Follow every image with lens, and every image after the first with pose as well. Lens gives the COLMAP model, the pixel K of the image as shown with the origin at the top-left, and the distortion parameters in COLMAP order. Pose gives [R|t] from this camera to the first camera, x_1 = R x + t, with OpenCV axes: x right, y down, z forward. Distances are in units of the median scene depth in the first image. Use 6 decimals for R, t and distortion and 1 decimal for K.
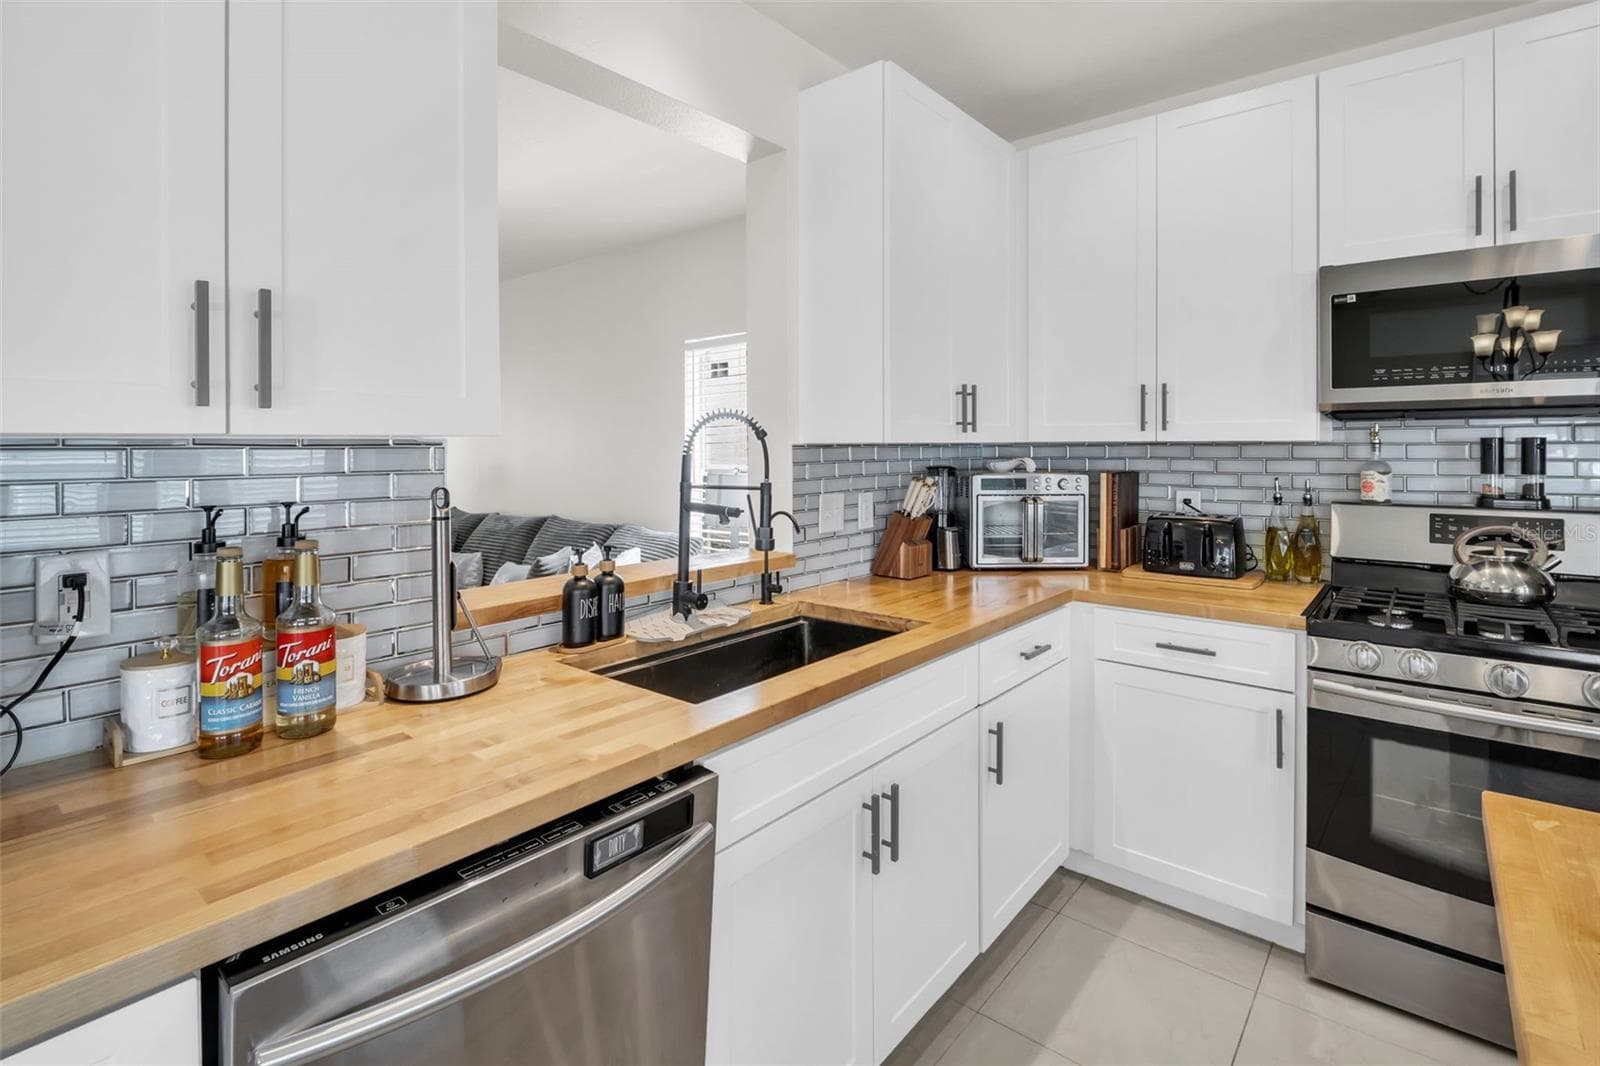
lens RADIAL K [[746.3, 0, 795.3], [0, 746.3, 450.0], [0, 0, 1]] dist [-0.017998, -0.000265]
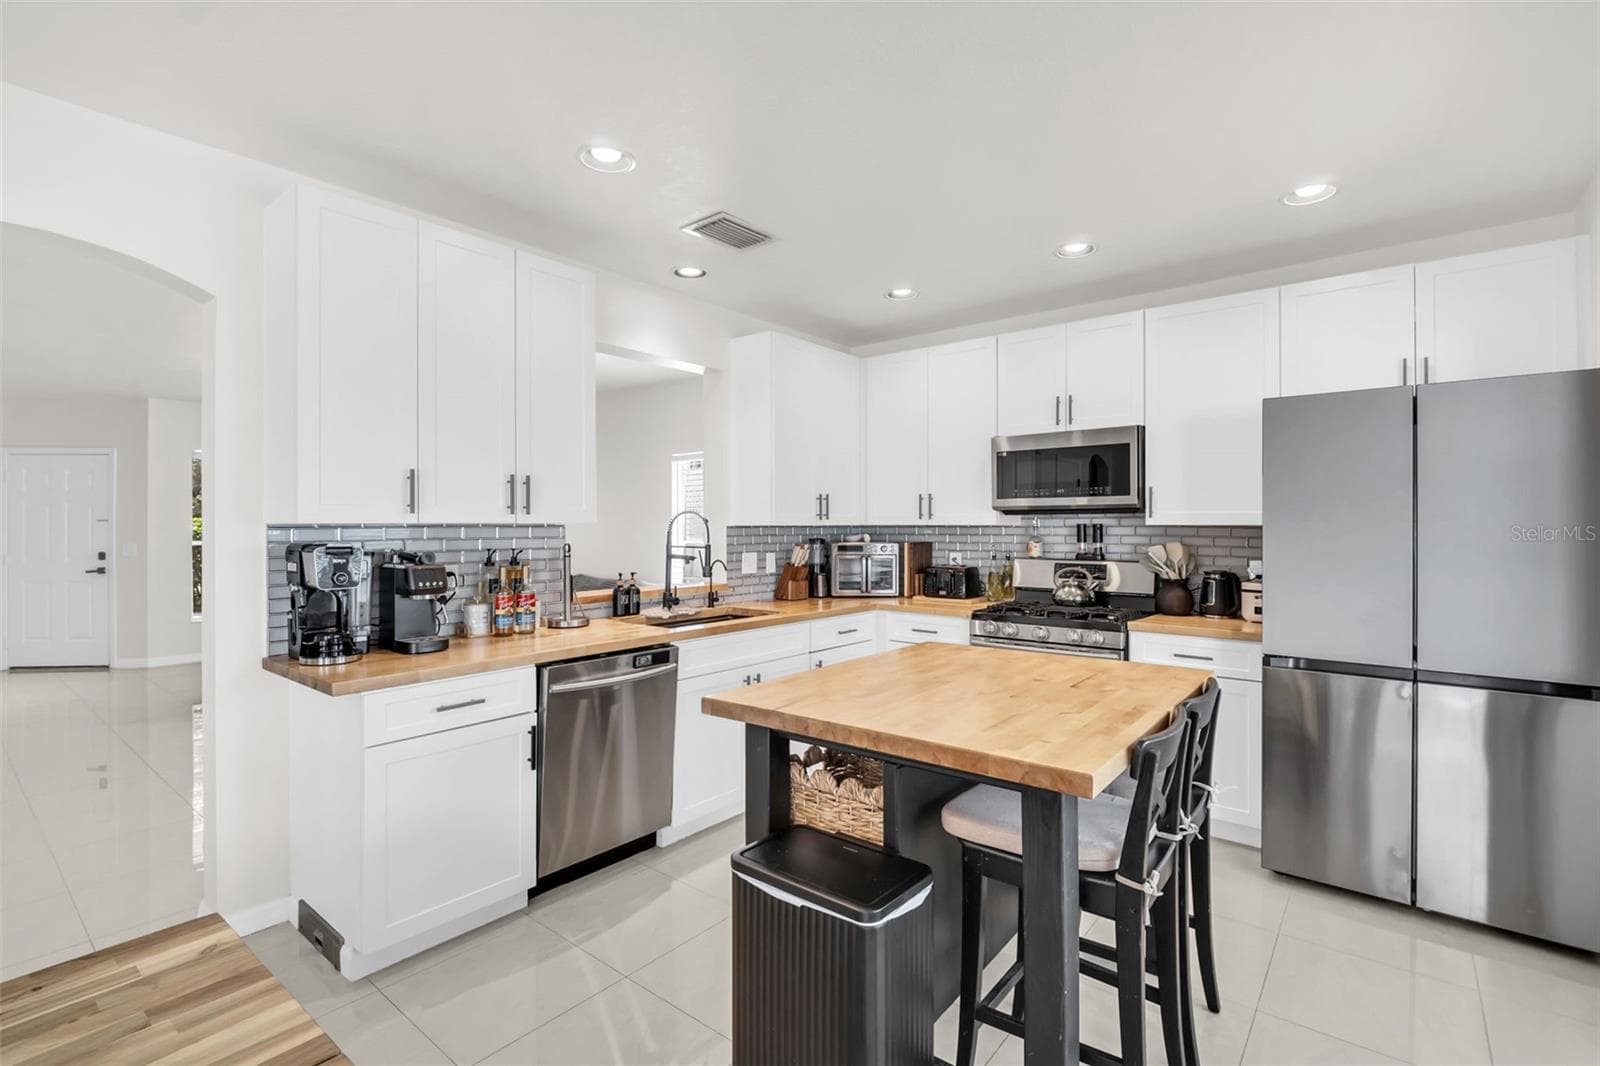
lens RADIAL K [[730.4, 0, 805.0], [0, 730.4, 528.4], [0, 0, 1]] dist [-0.003037, -0.000584]
pose [[0.999592, 0.003634, 0.028326, 0.149639], [-0.003592, 0.999992, -0.001531, 0.000536], [-0.028331, 0.001429, 0.999598, -0.901791]]
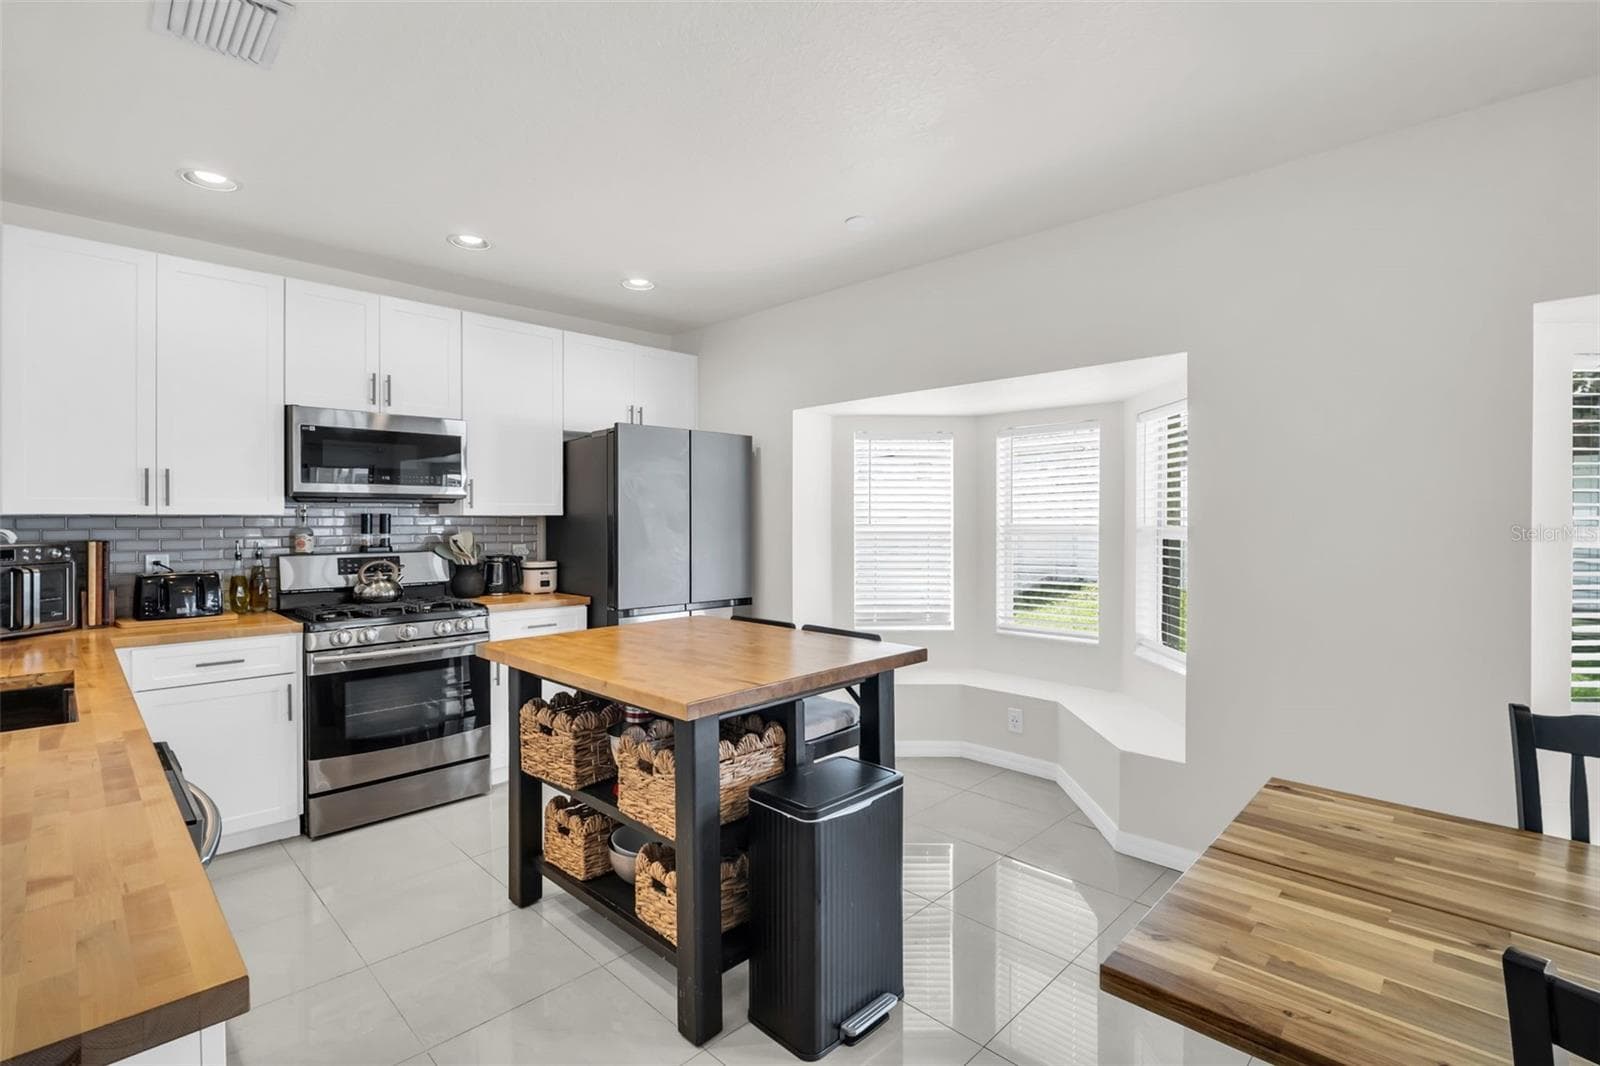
lens RADIAL K [[730.4, 0, 805.0], [0, 730.4, 528.4], [0, 0, 1]] dist [-0.003037, -0.000584]
pose [[0.066186, -0.012502, 0.997729, -0.745717], [0.004610, 0.999915, 0.012224, 0.002412], [-0.997797, 0.003791, 0.066238, -0.188147]]
